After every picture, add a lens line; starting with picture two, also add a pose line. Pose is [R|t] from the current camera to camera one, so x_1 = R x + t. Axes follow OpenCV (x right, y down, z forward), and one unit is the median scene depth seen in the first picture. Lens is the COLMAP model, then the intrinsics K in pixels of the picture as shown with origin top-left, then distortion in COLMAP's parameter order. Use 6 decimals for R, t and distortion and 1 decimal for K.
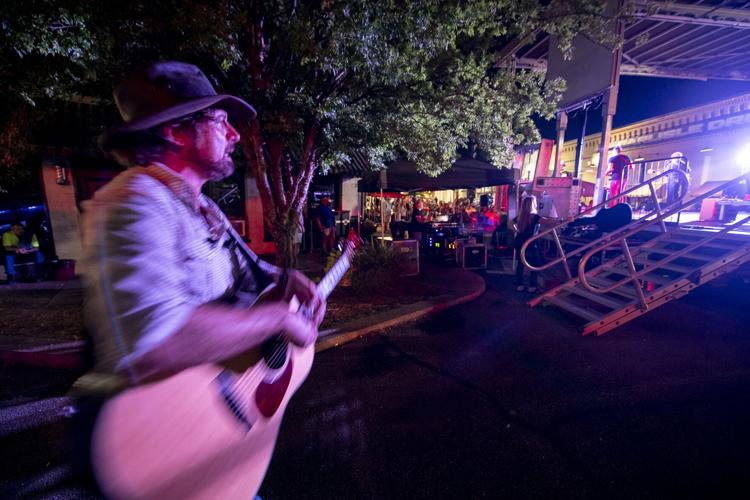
lens RADIAL K [[299.3, 0, 375.0], [0, 299.3, 250.0], [0, 0, 1]] dist [-0.018926, -0.000554]
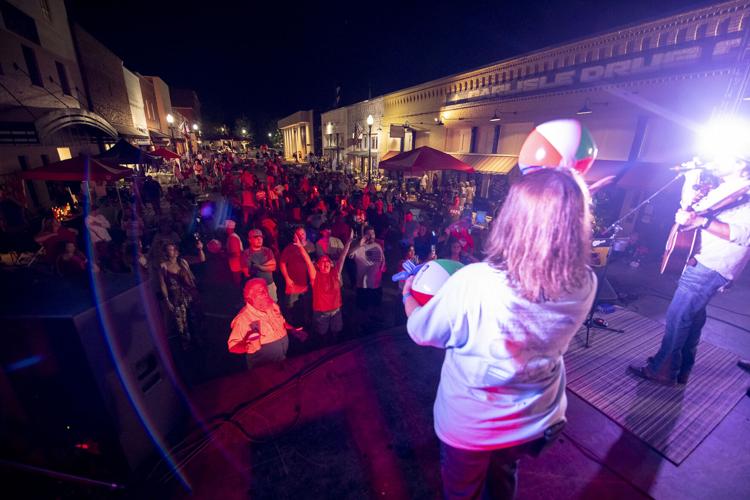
lens RADIAL K [[299.0, 0, 375.0], [0, 299.0, 250.0], [0, 0, 1]] dist [-0.012435, -0.002627]
pose [[0.918107, -0.124970, 0.376114, 0.951119], [0.059340, 0.981634, 0.181312, -0.432677], [-0.391865, -0.144145, 0.908661, 1.219490]]
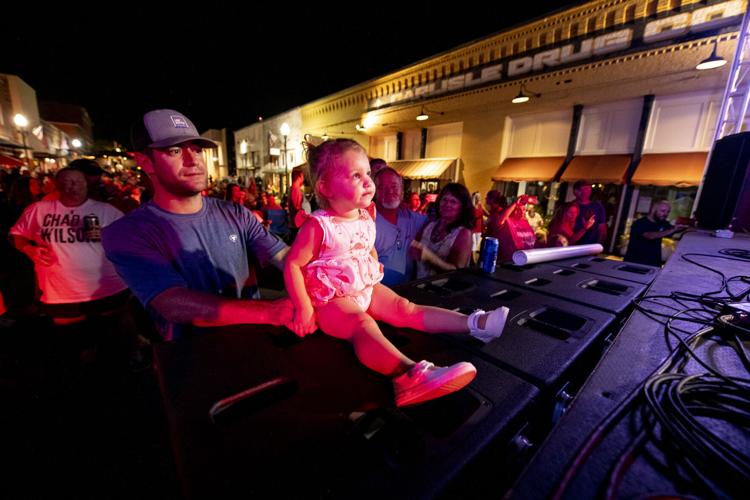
lens RADIAL K [[299.0, 0, 375.0], [0, 299.0, 250.0], [0, 0, 1]] dist [-0.012435, -0.002627]
pose [[0.804058, -0.110286, 0.584233, 1.213129], [0.069813, 0.993361, 0.091436, -0.282276], [-0.590438, -0.032732, 0.806419, 1.562484]]
